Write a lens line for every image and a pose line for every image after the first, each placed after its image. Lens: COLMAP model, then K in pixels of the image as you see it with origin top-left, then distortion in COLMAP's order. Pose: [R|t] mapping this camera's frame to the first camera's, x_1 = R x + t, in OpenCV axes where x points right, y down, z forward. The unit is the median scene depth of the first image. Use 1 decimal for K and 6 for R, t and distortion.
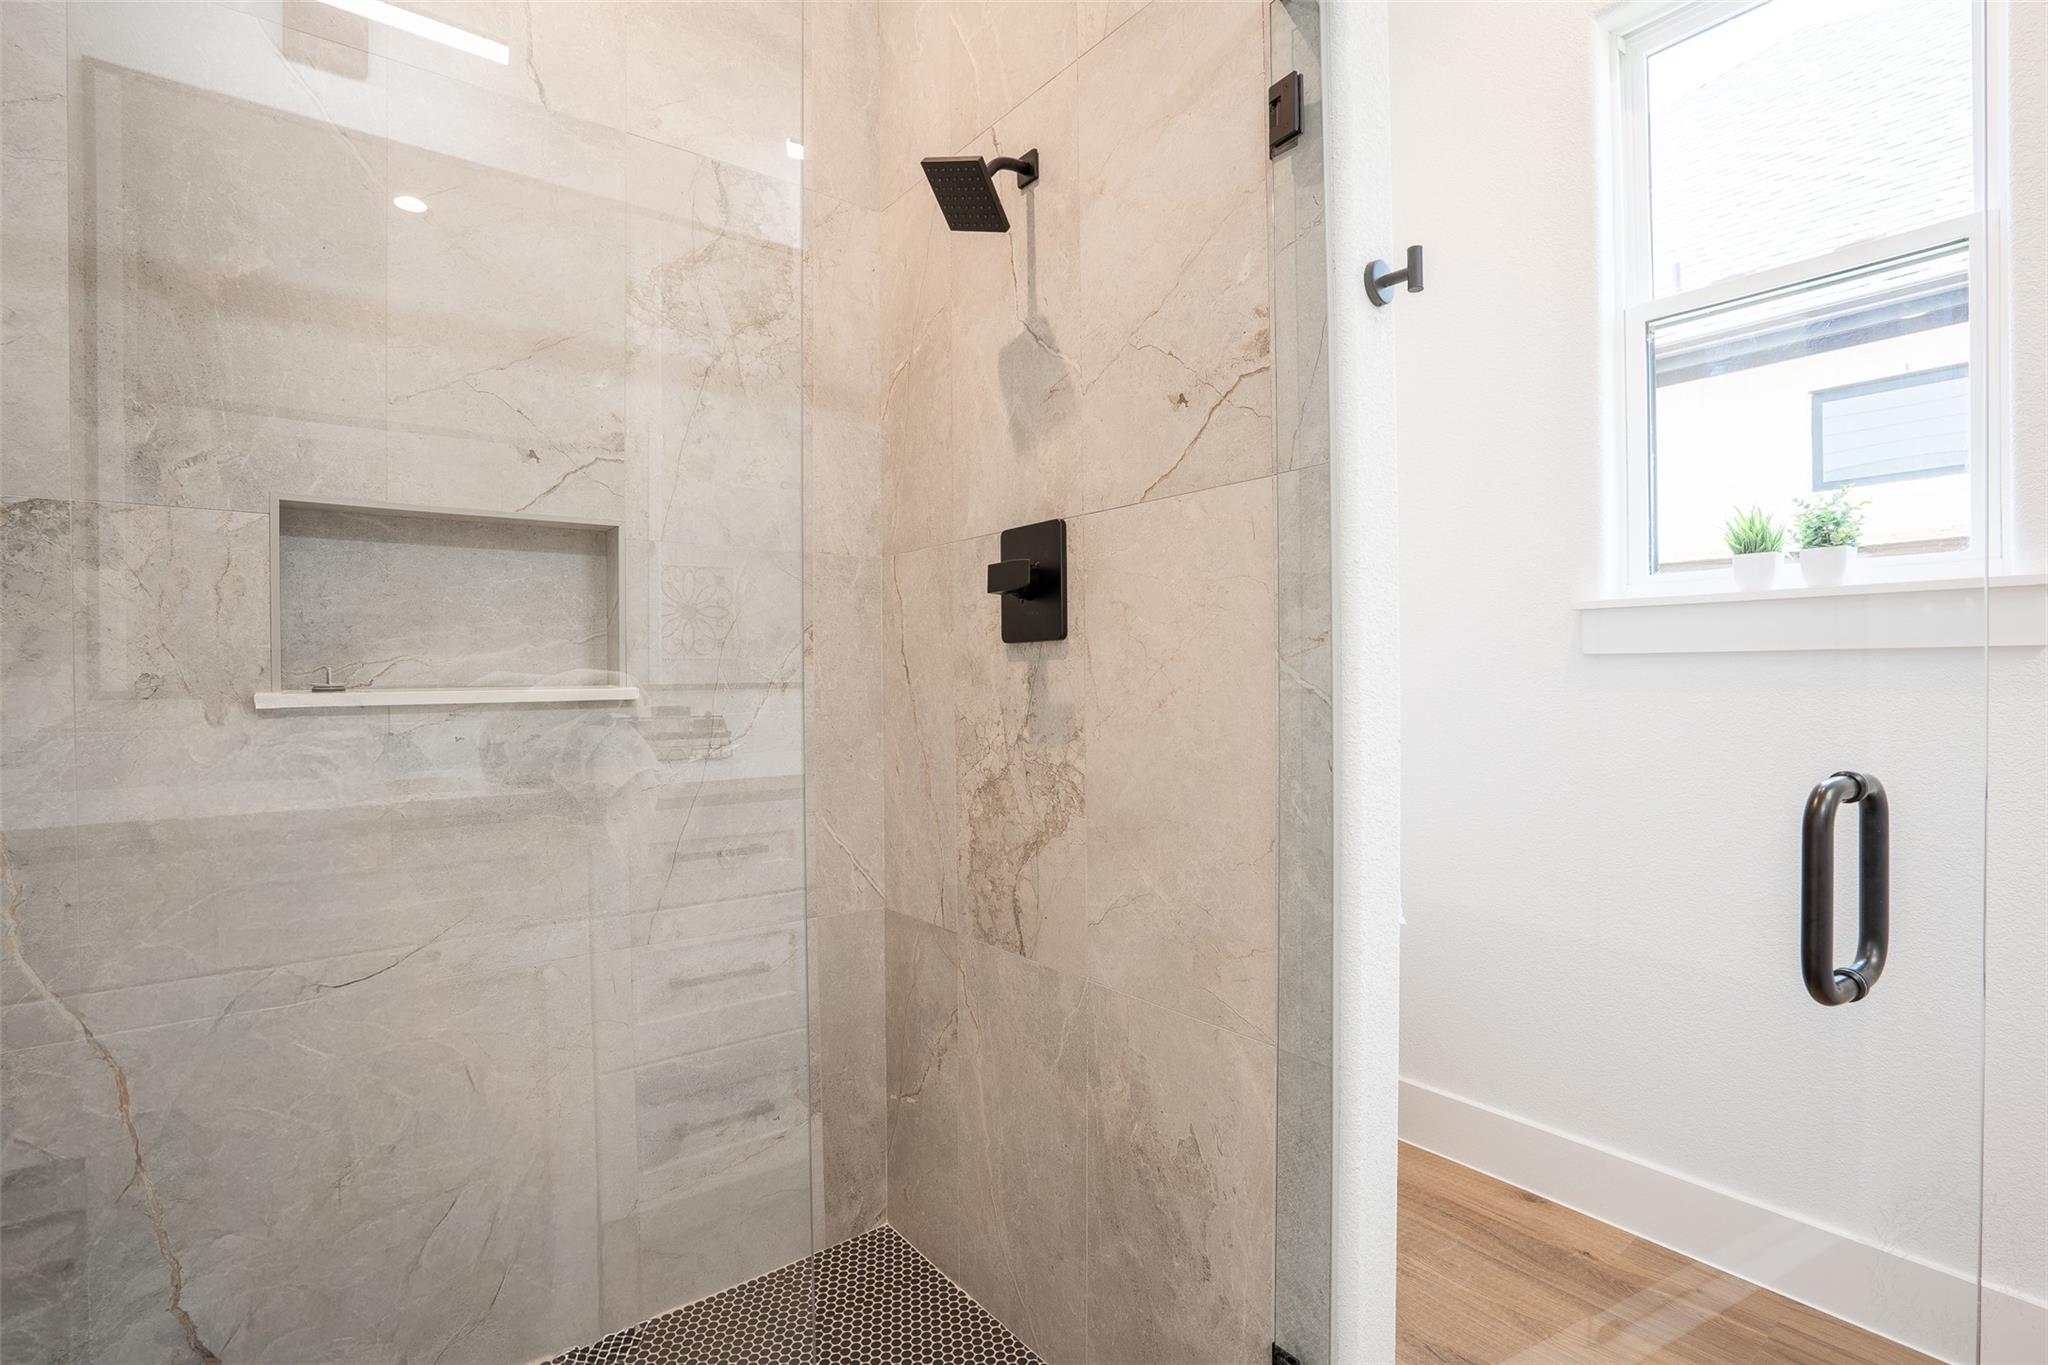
lens RADIAL K [[946.9, 0, 1027.4], [0, 946.9, 689.3], [0, 0, 1]] dist [-0.054532, 0.019008]
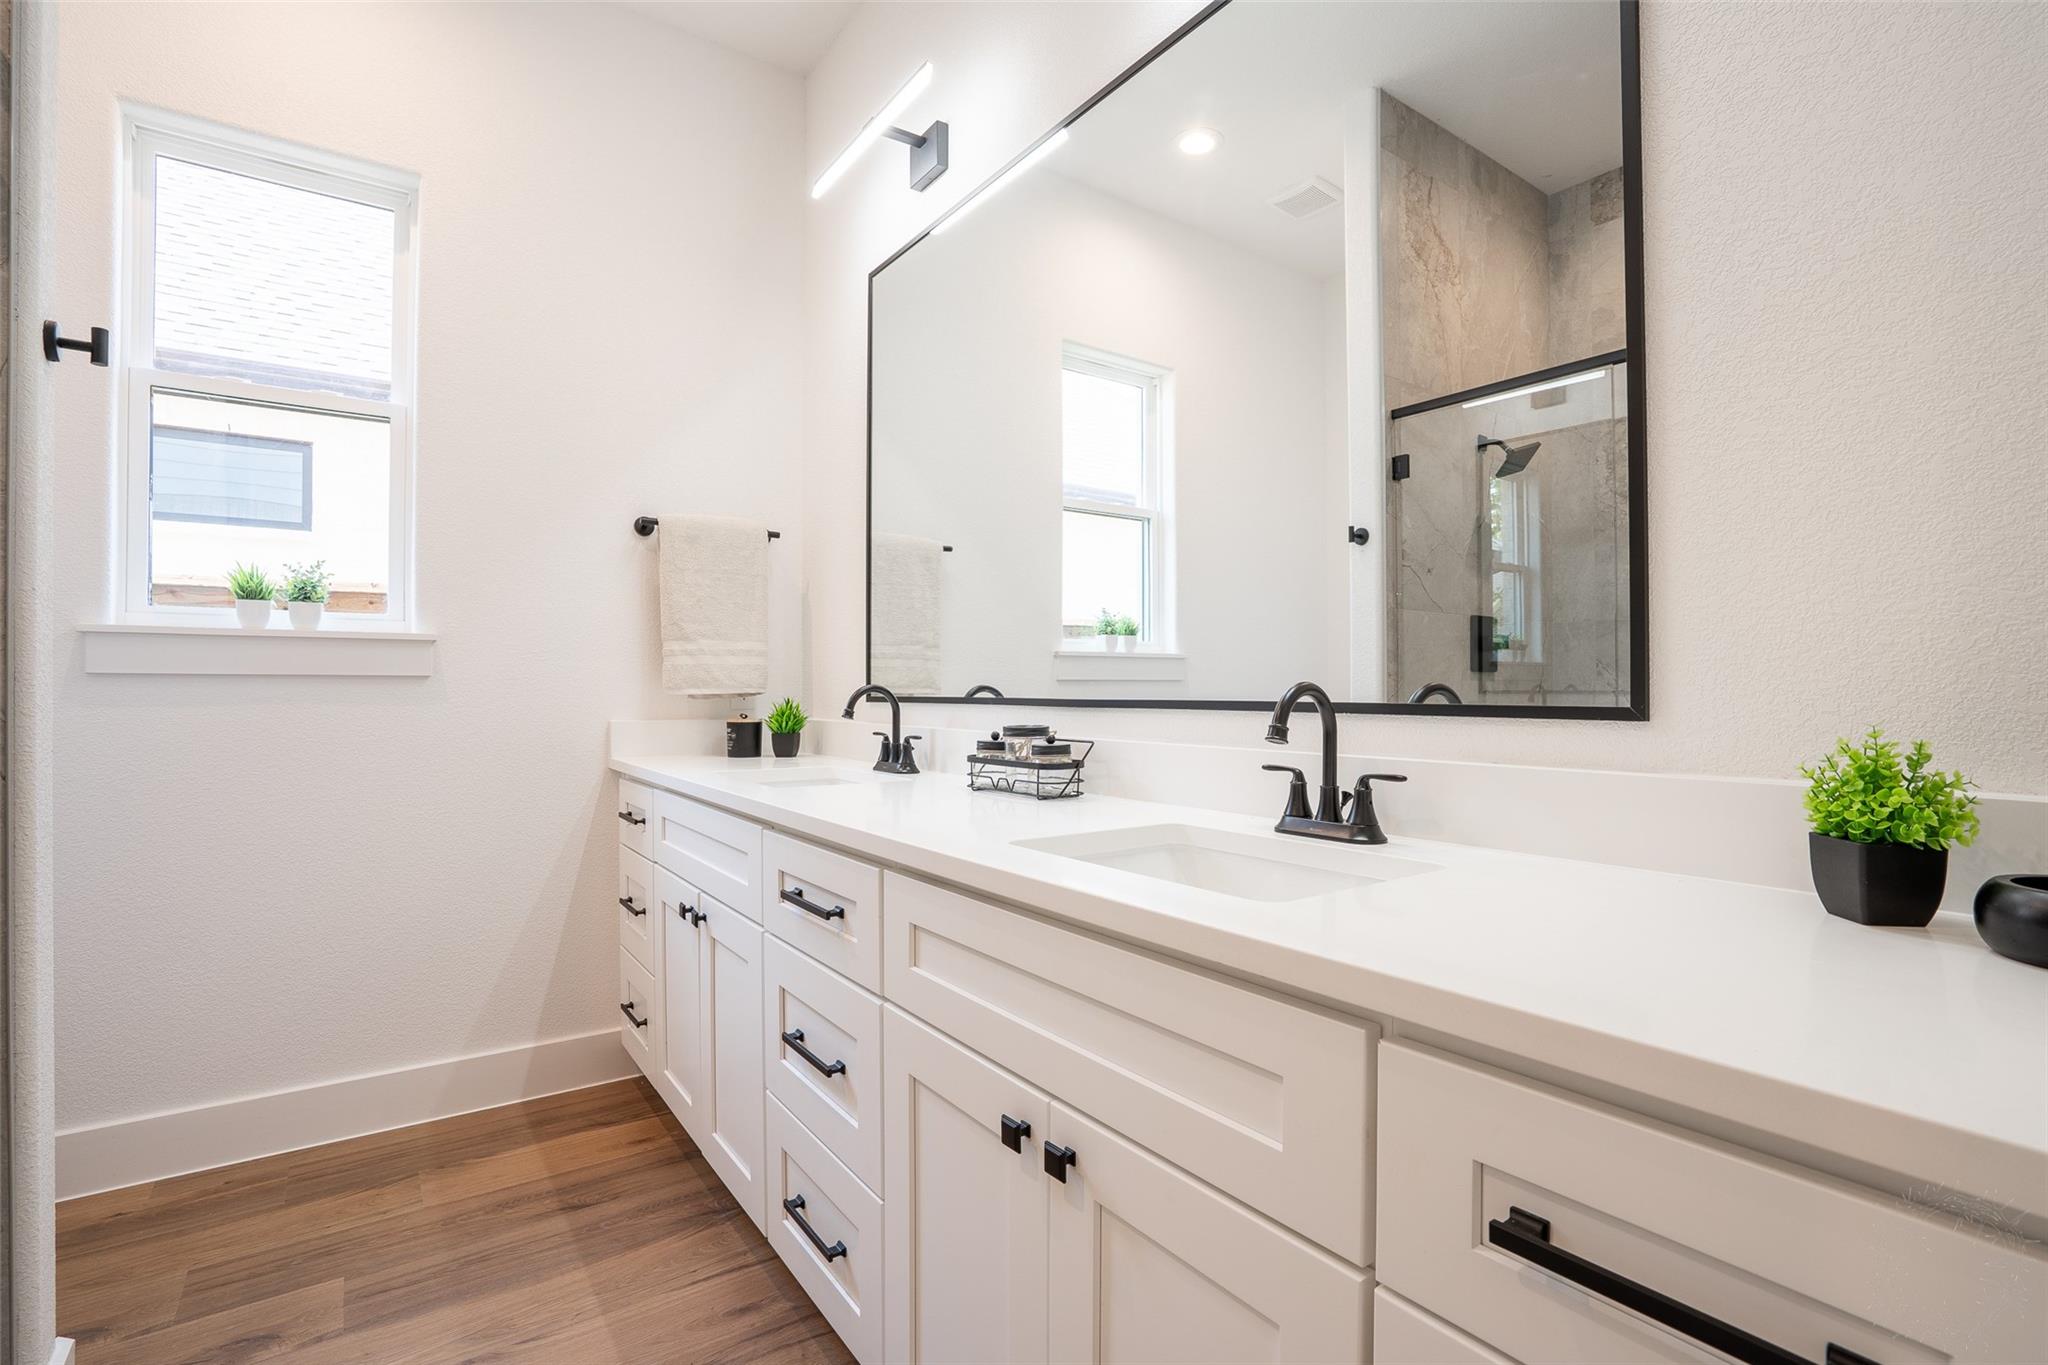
lens RADIAL K [[946.9, 0, 1021.3], [0, 946.9, 689.9], [0, 0, 1]] dist [-0.054532, 0.019008]
pose [[0.037566, 0.009759, 0.999247, -0.493009], [0.010198, 0.999896, -0.010148, 0.005628], [-0.999242, 0.010572, 0.037462, -0.147548]]
